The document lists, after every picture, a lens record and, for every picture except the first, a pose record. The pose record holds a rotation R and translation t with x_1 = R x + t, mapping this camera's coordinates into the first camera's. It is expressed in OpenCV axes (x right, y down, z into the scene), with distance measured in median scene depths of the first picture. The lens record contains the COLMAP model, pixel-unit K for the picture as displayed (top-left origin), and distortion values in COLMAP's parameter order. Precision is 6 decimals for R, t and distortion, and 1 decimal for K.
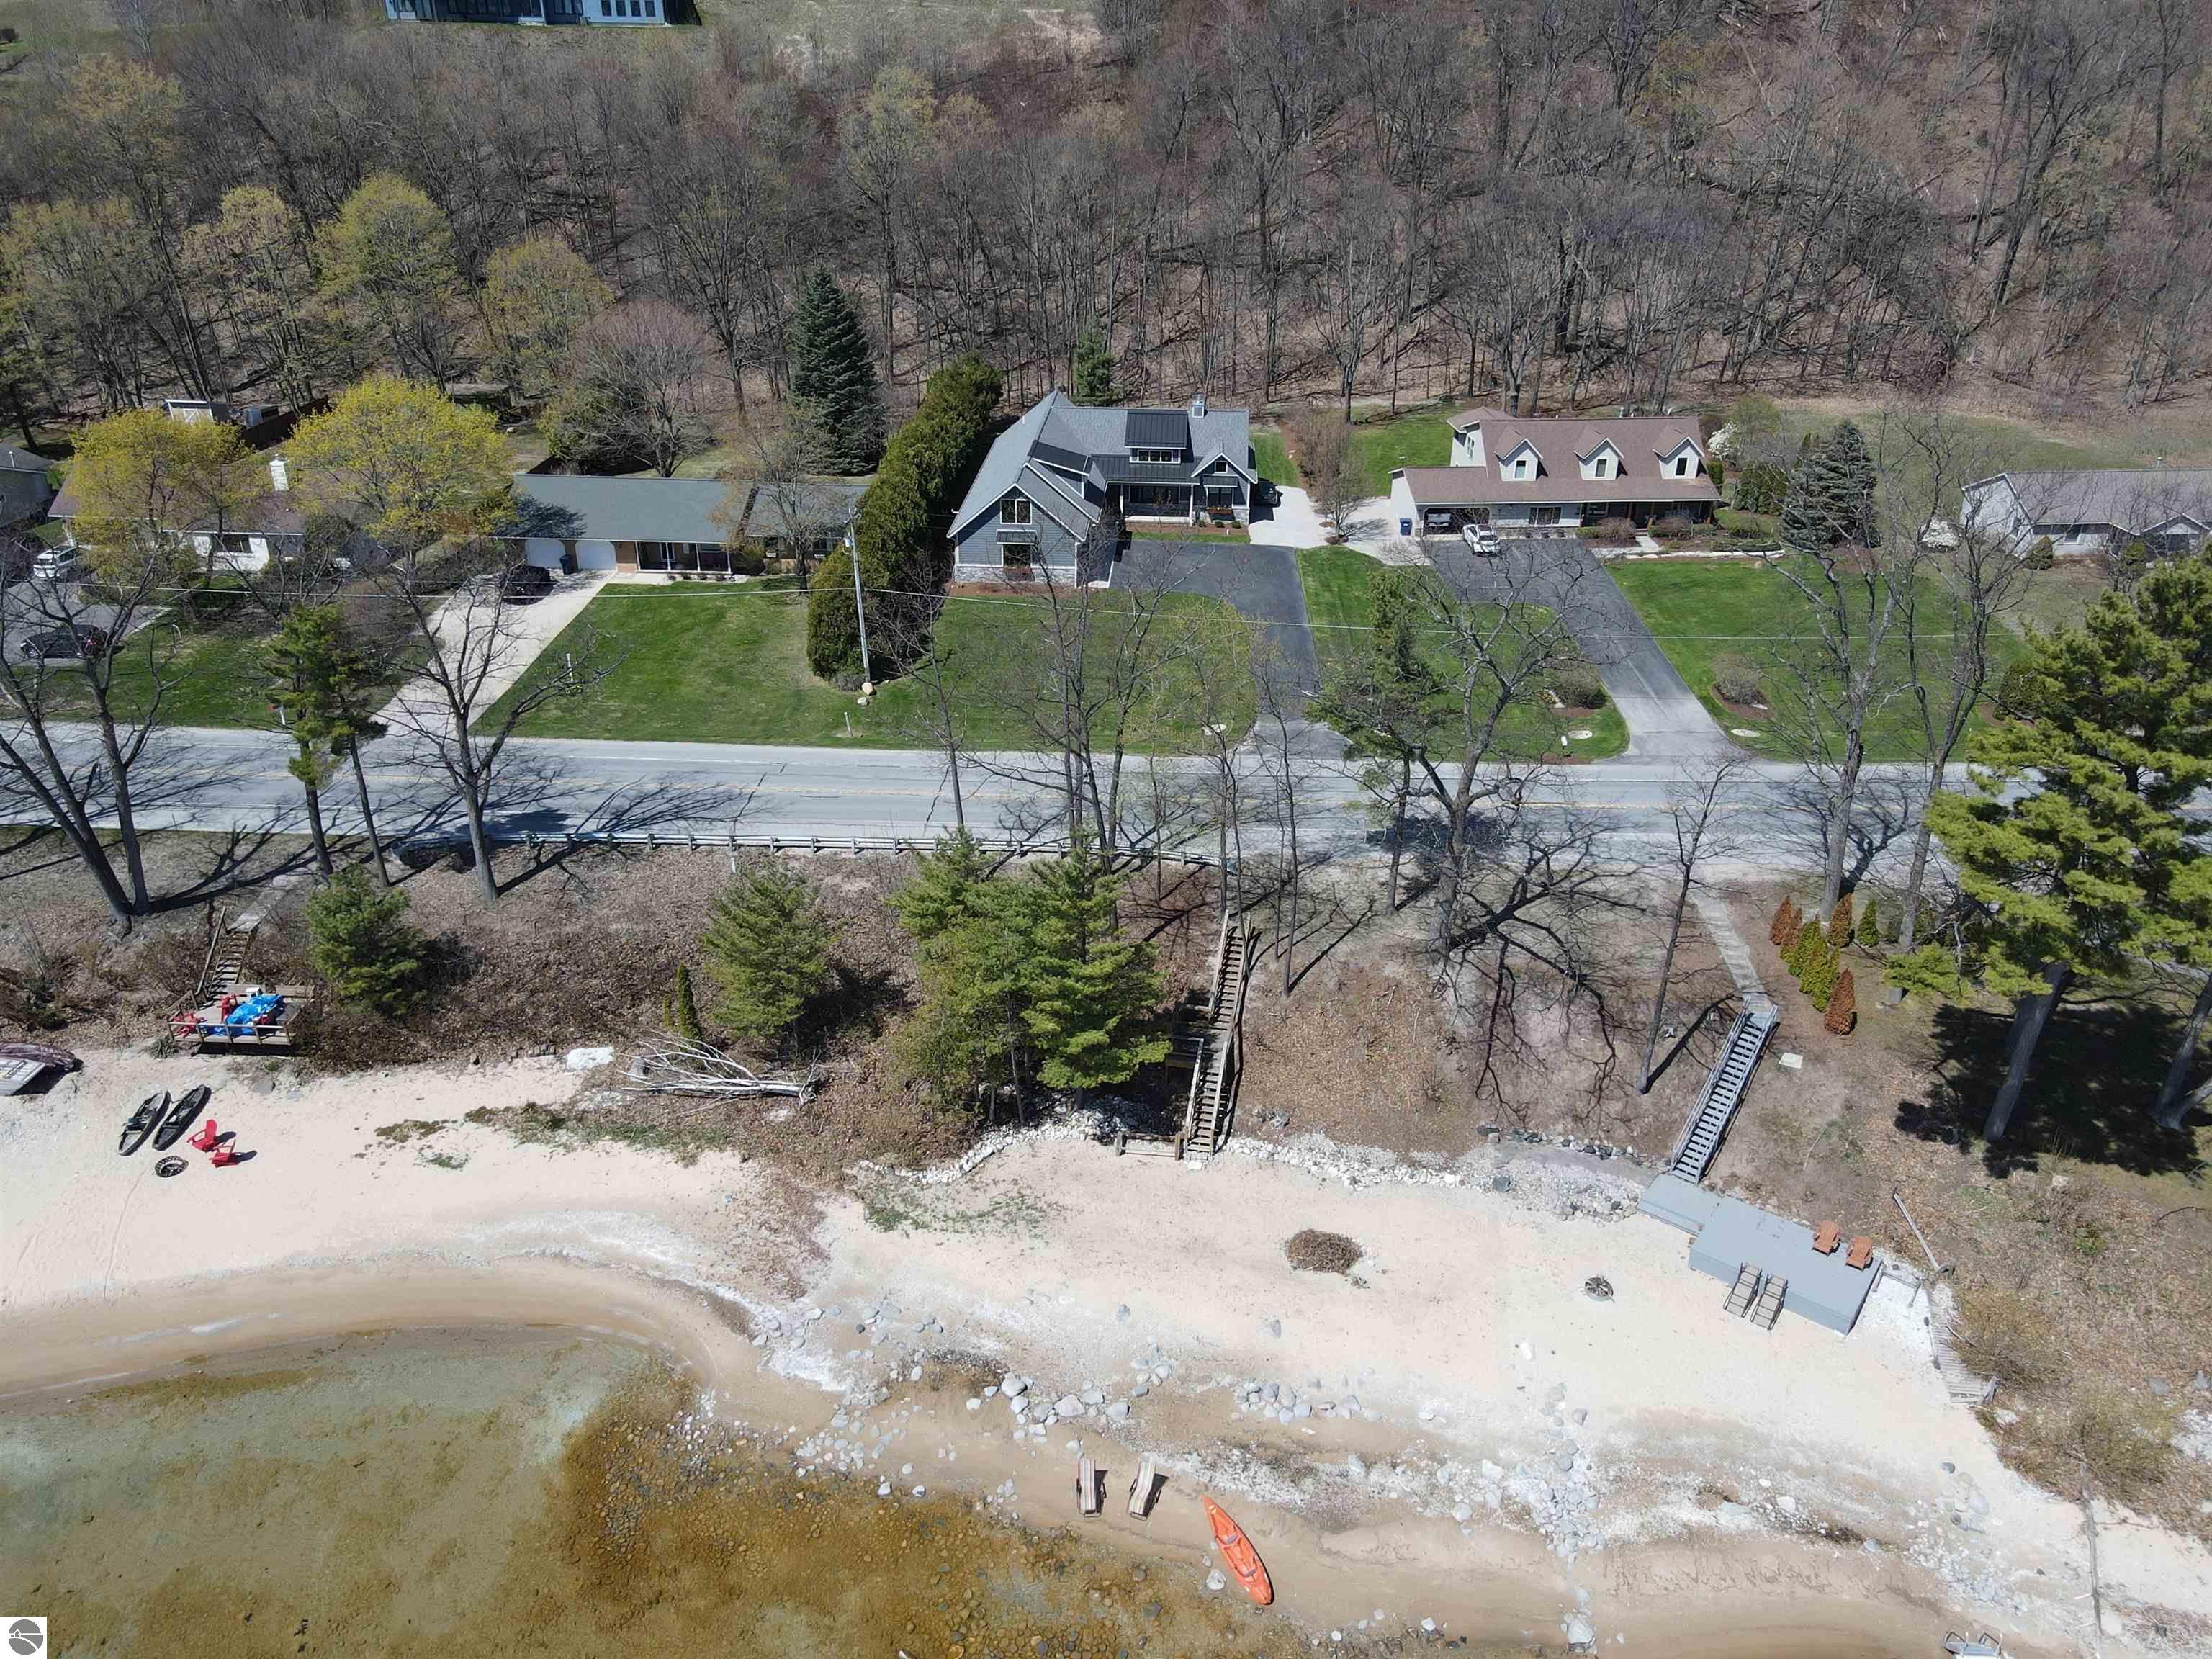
lens RADIAL K [[1632.6, 0, 1101.7], [0, 1632.6, 826.7], [0, 0, 1]] dist [-0.012622, 0.046340]
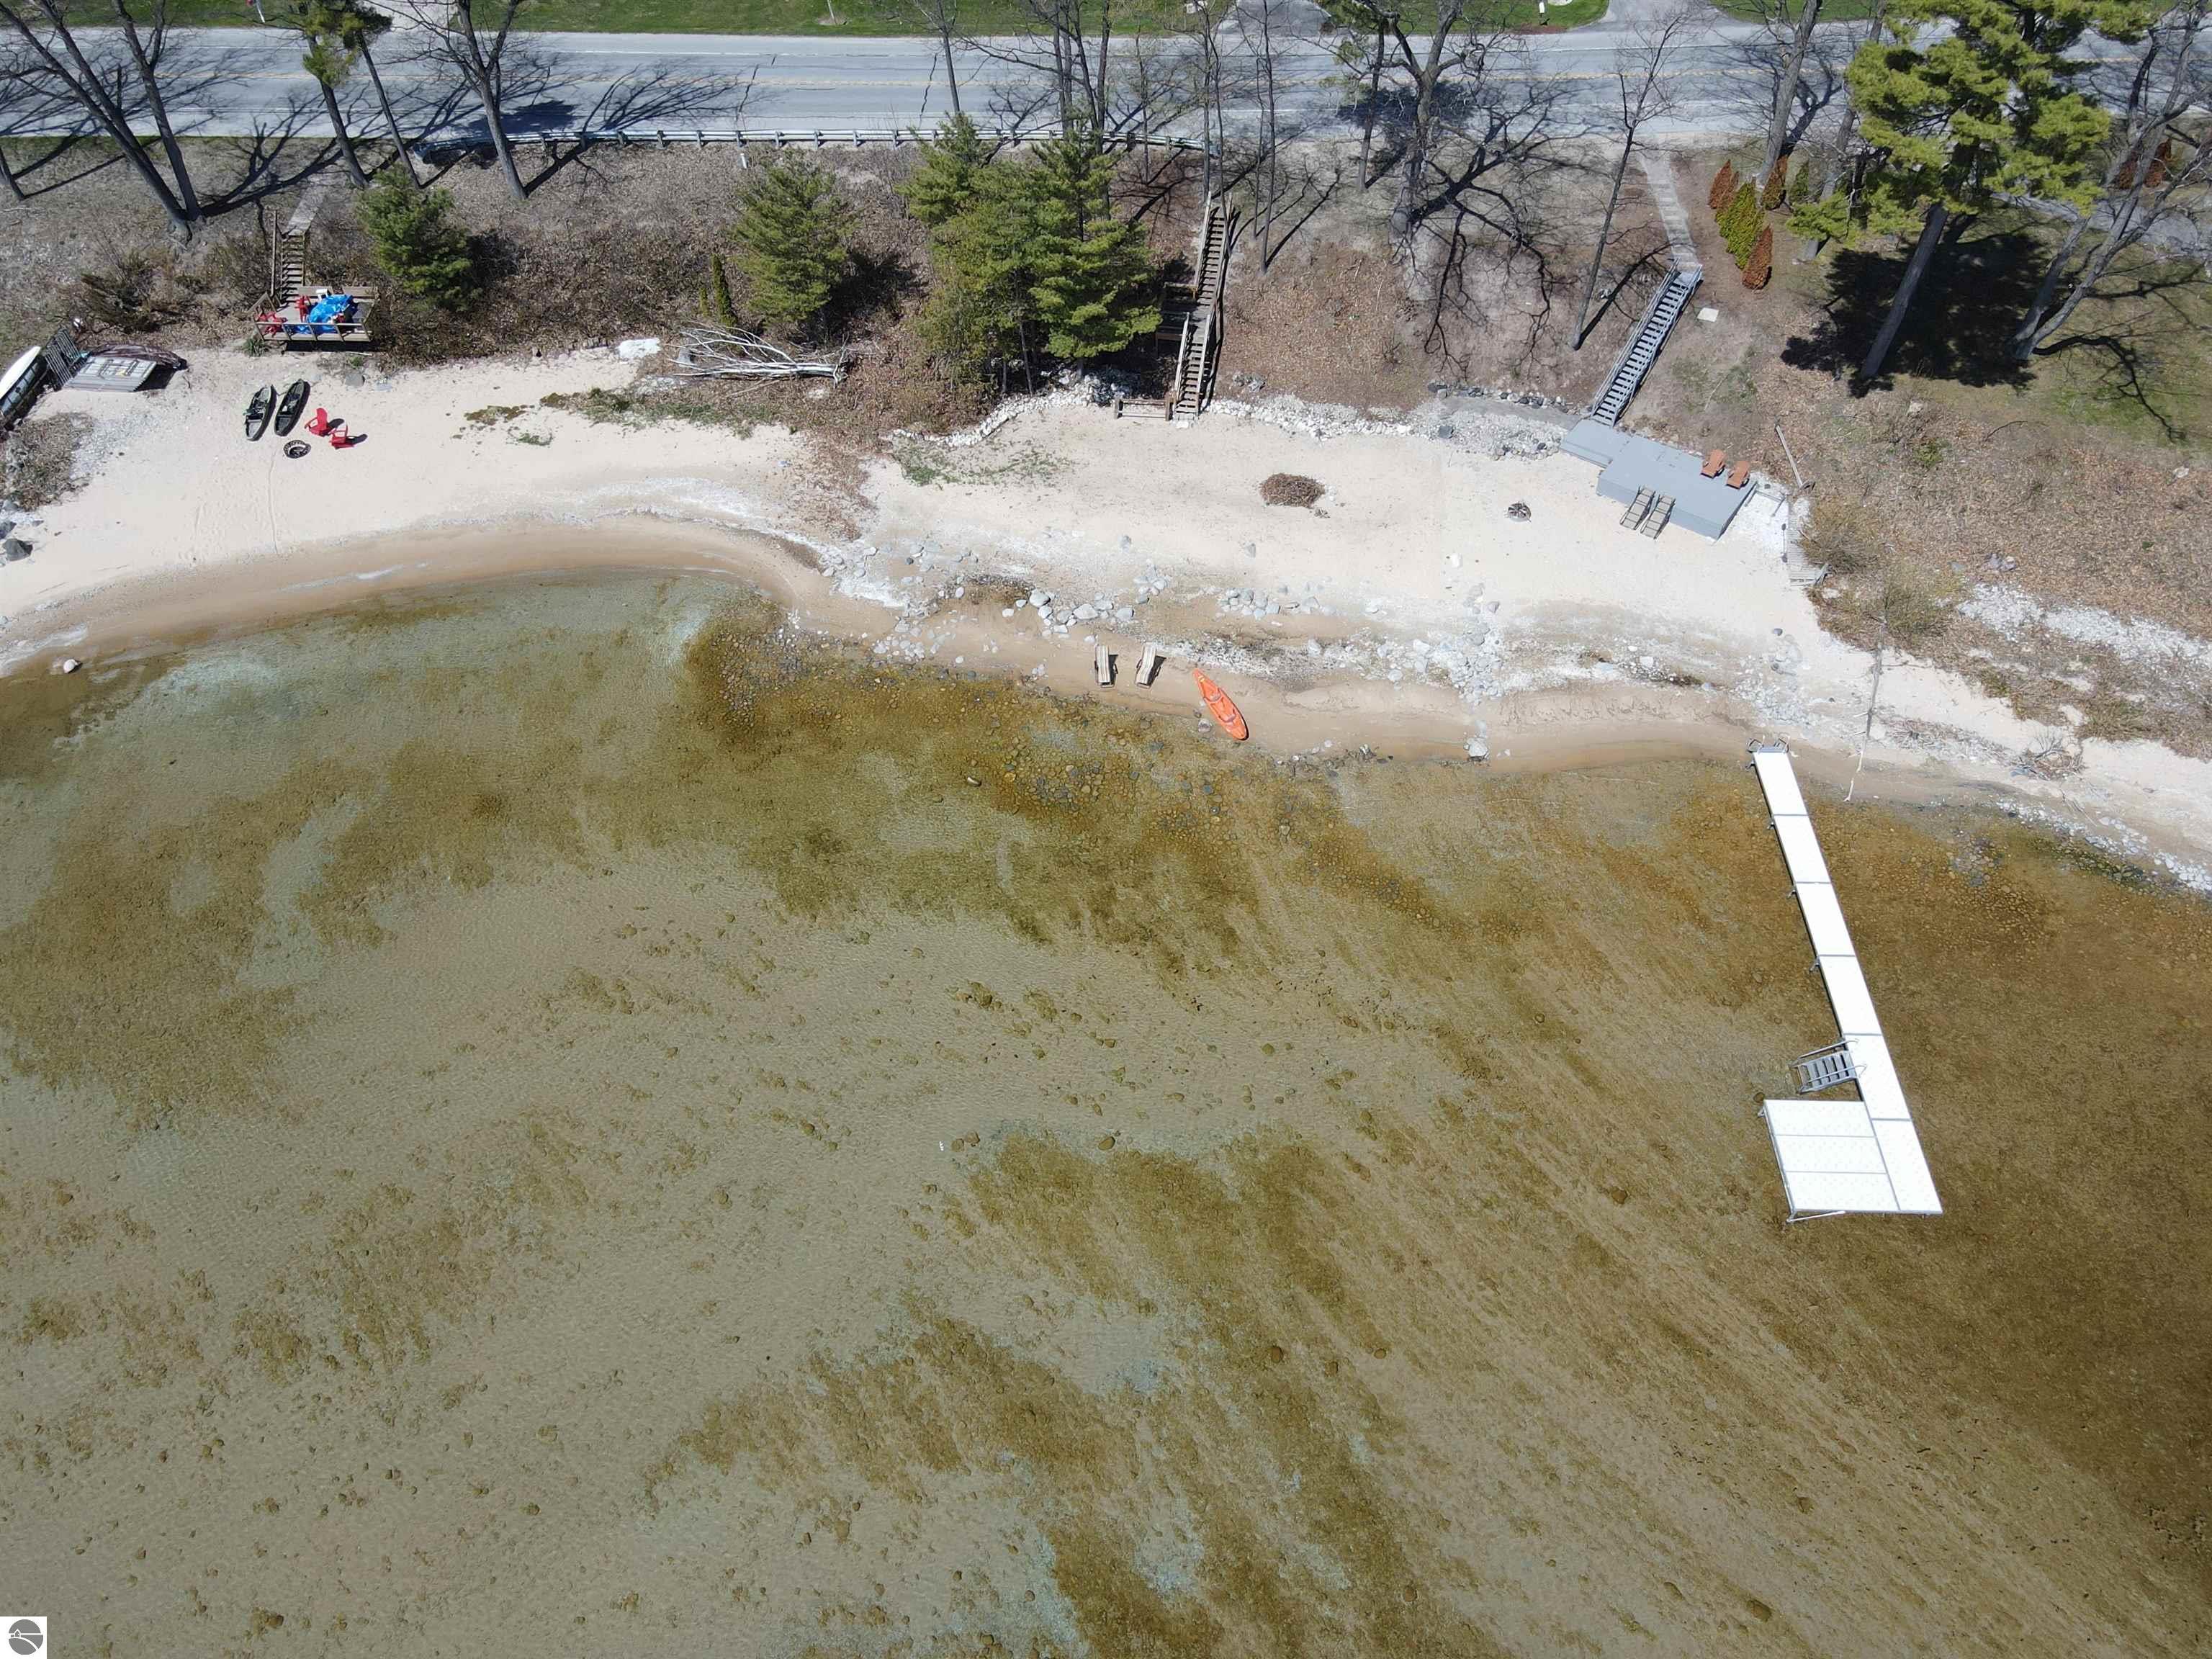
lens RADIAL K [[1637.5, 0, 1098.1], [0, 1637.5, 824.6], [0, 0, 1]] dist [-0.001463, 0.042780]
pose [[0.999483, -0.031138, 0.007972, -0.021405], [0.025653, 0.922207, 0.385845, 0.019518], [-0.019366, -0.385441, 0.922529, -0.183312]]
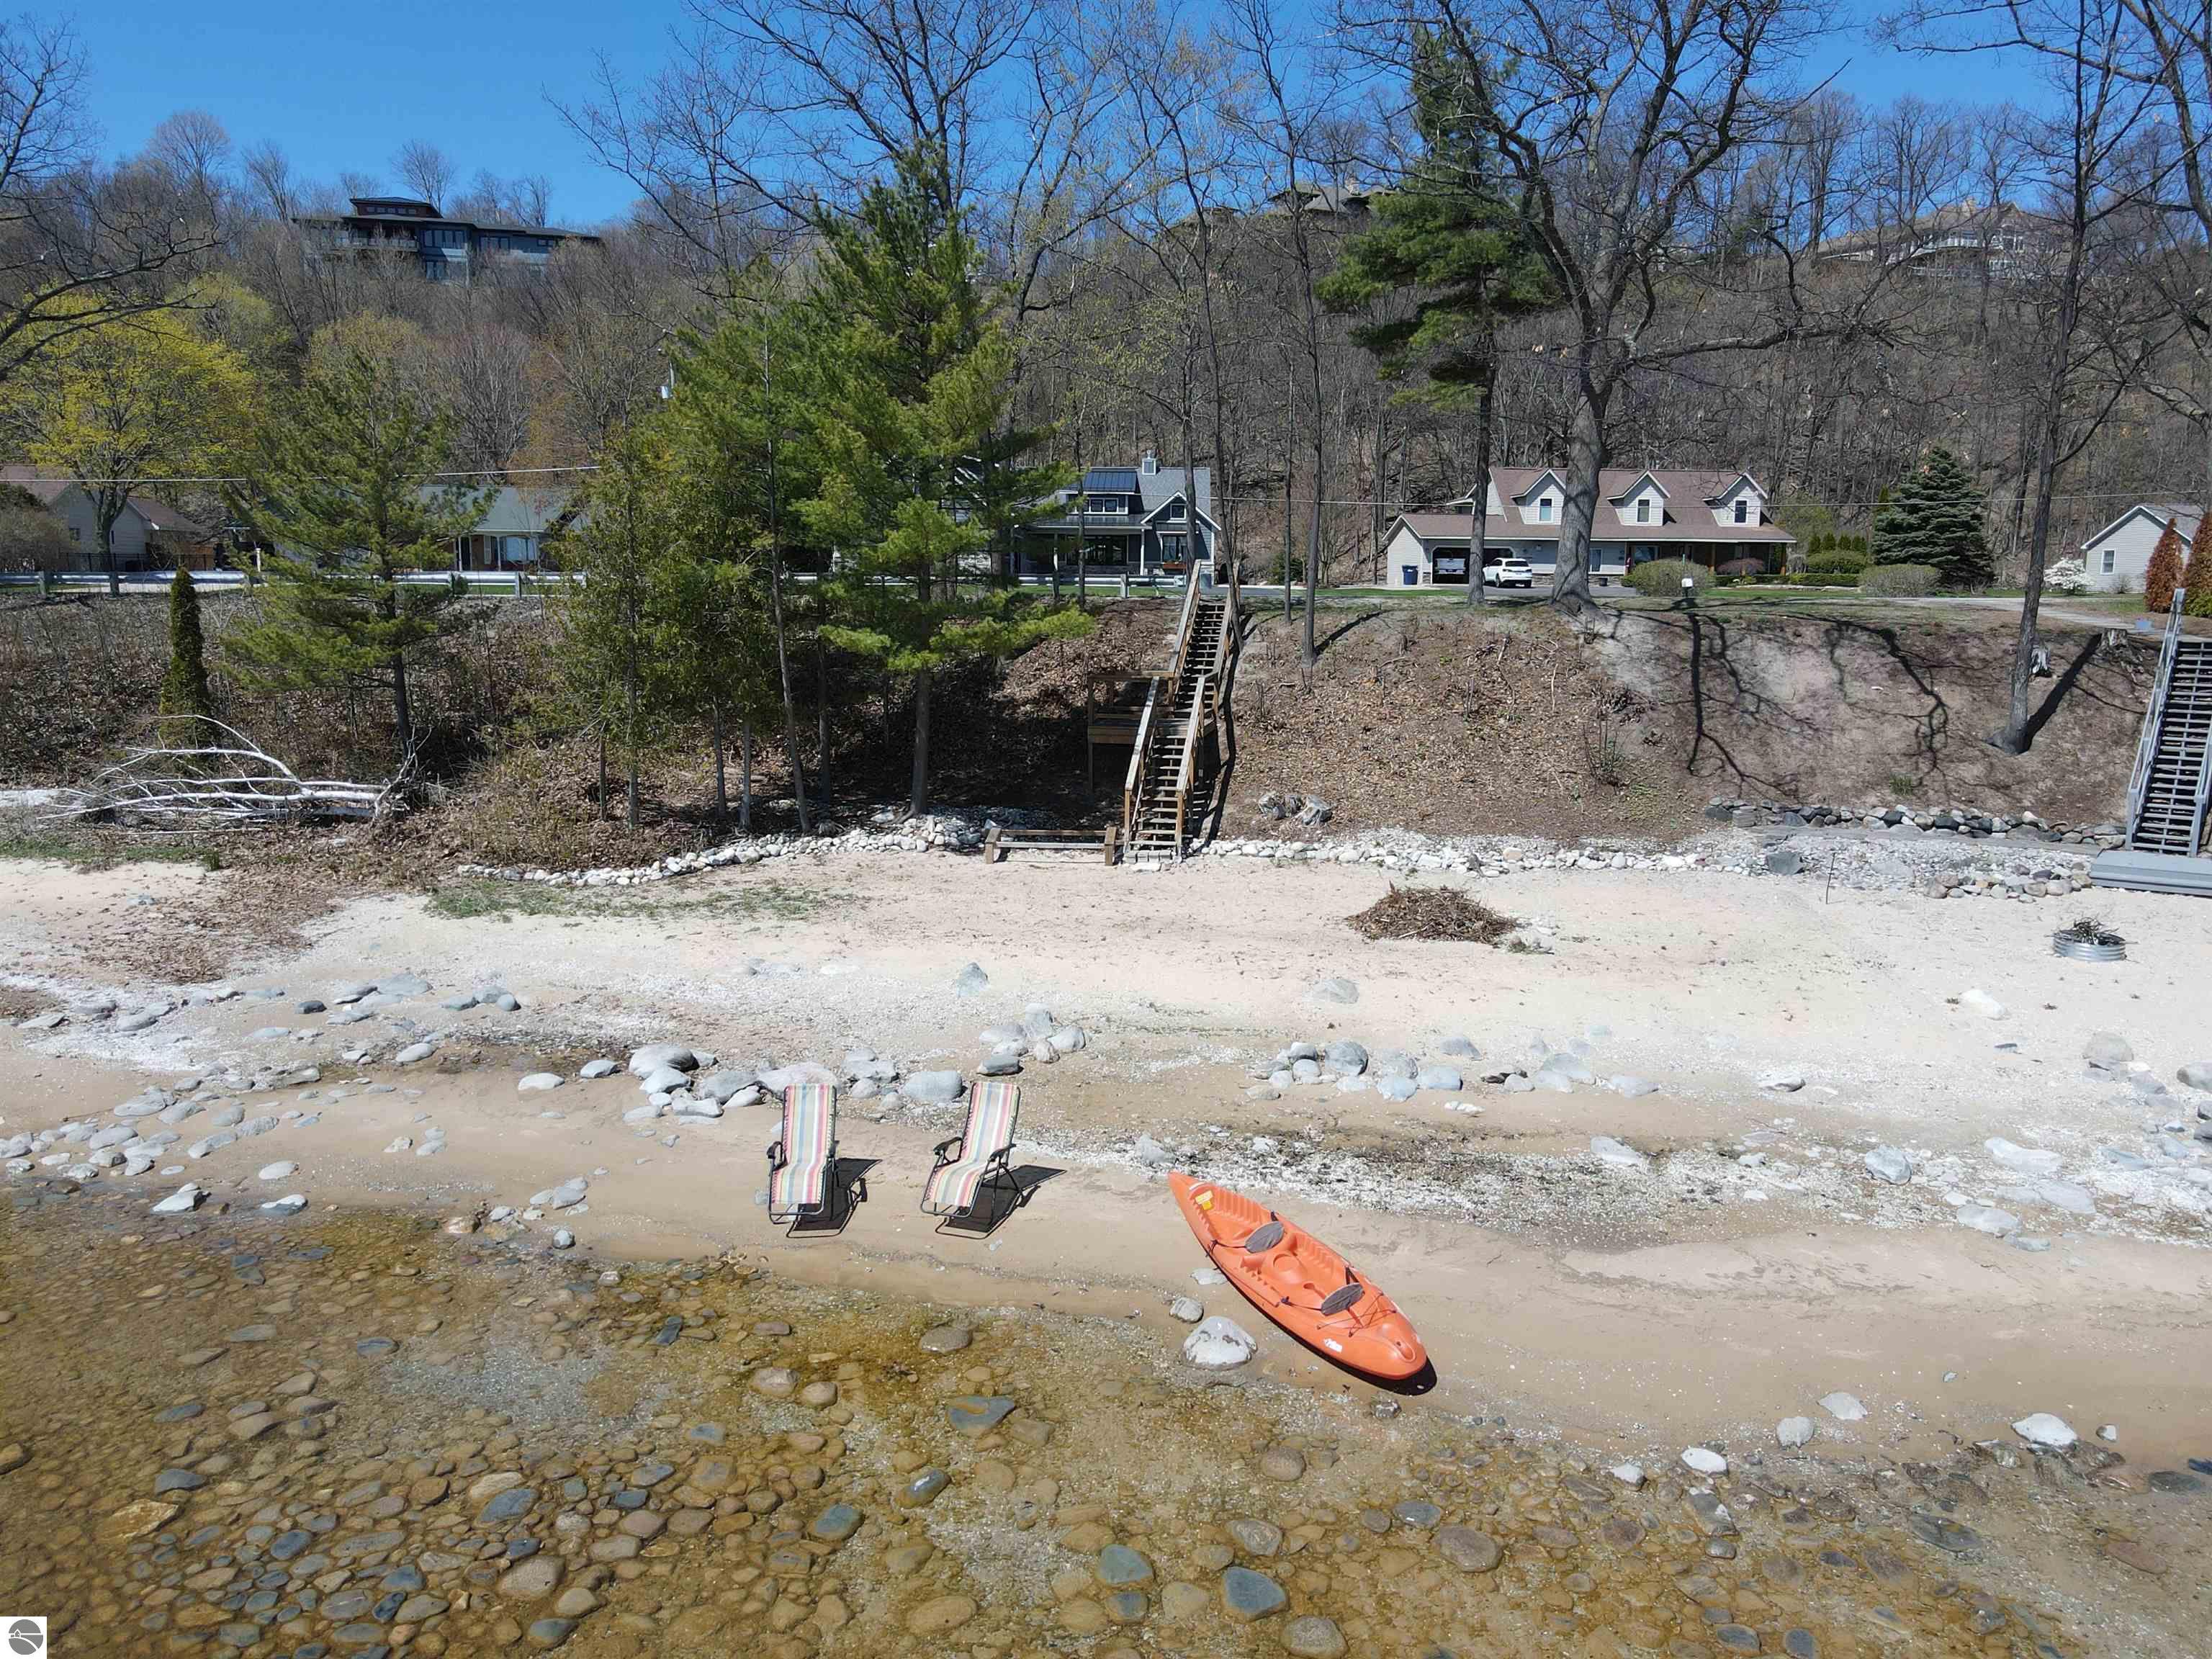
lens RADIAL K [[1637.5, 0, 1098.1], [0, 1637.5, 824.6], [0, 0, 1]] dist [-0.001463, 0.042780]
pose [[0.999803, -0.007990, 0.018158, 0.034253], [0.013281, 0.949506, -0.313467, 0.353983], [-0.014736, 0.313646, 0.949426, 0.537170]]
